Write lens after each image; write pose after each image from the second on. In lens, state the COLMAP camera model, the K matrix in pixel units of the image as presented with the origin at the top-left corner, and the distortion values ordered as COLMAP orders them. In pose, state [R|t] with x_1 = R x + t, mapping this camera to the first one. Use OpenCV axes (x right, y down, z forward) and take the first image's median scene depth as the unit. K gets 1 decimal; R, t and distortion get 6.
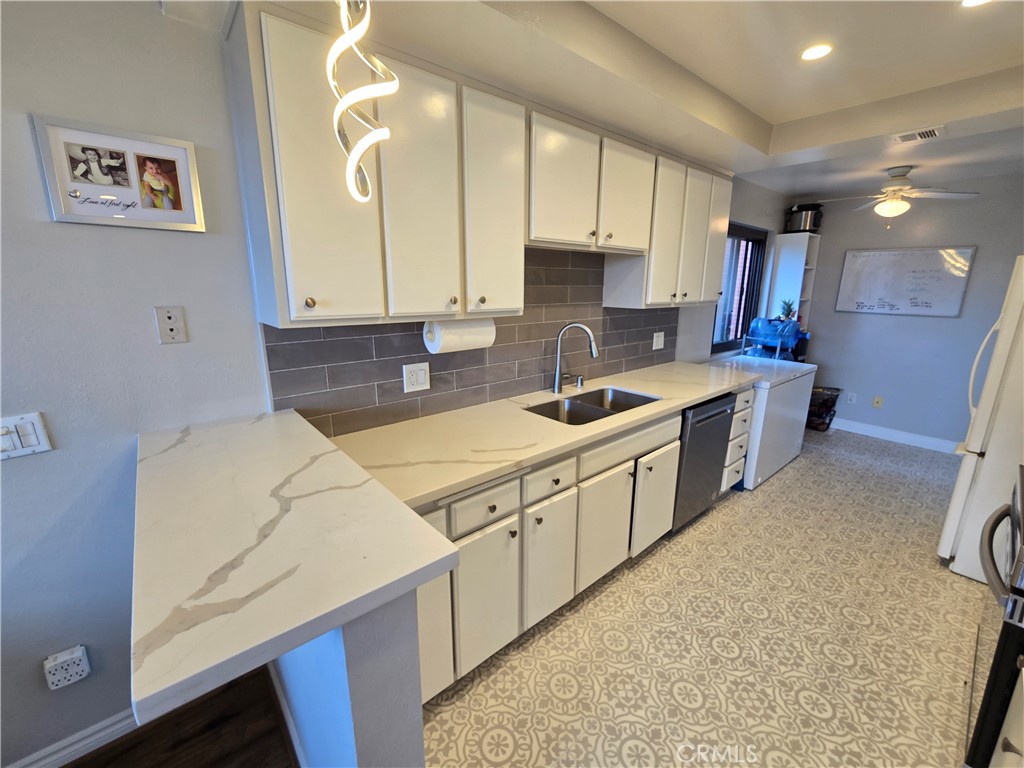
lens RADIAL K [[420.8, 0, 514.6], [0, 420.8, 380.6], [0, 0, 1]] dist [-0.004451, 0.000037]
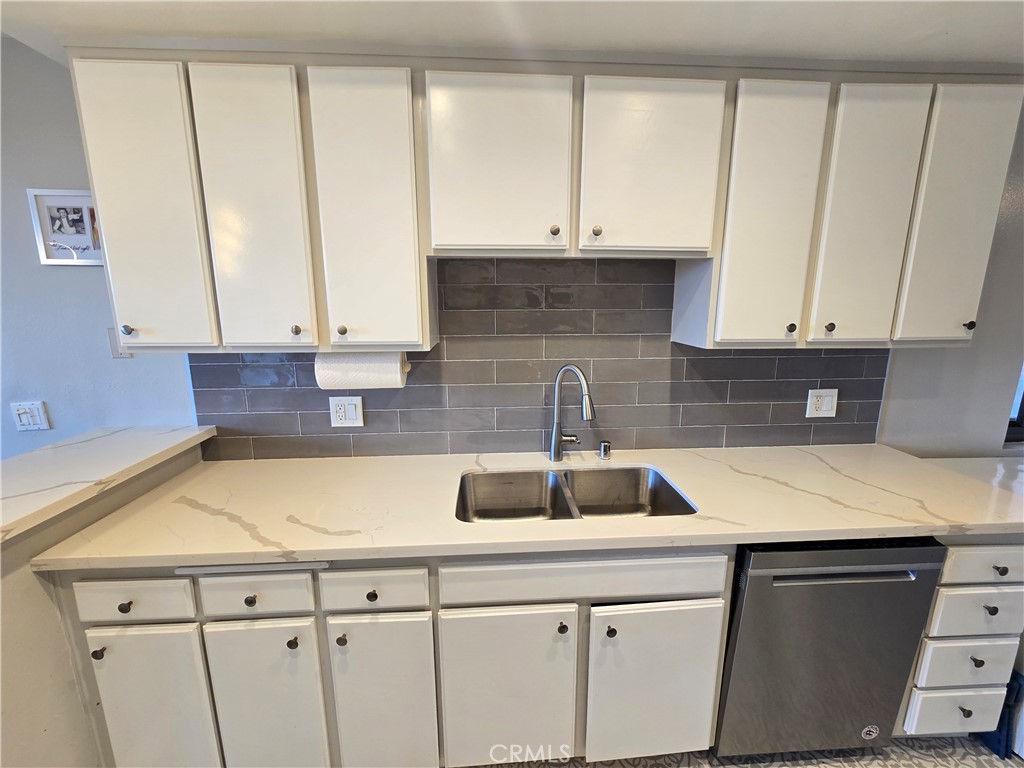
lens RADIAL K [[413.4, 0, 511.2], [0, 413.4, 381.3], [0, 0, 1]] dist [-0.001862, -0.000263]
pose [[0.798337, 0.108149, -0.592420, 0.530262], [-0.129339, 0.991578, 0.006722, -0.116605], [0.588158, 0.071257, 0.805601, 0.466054]]
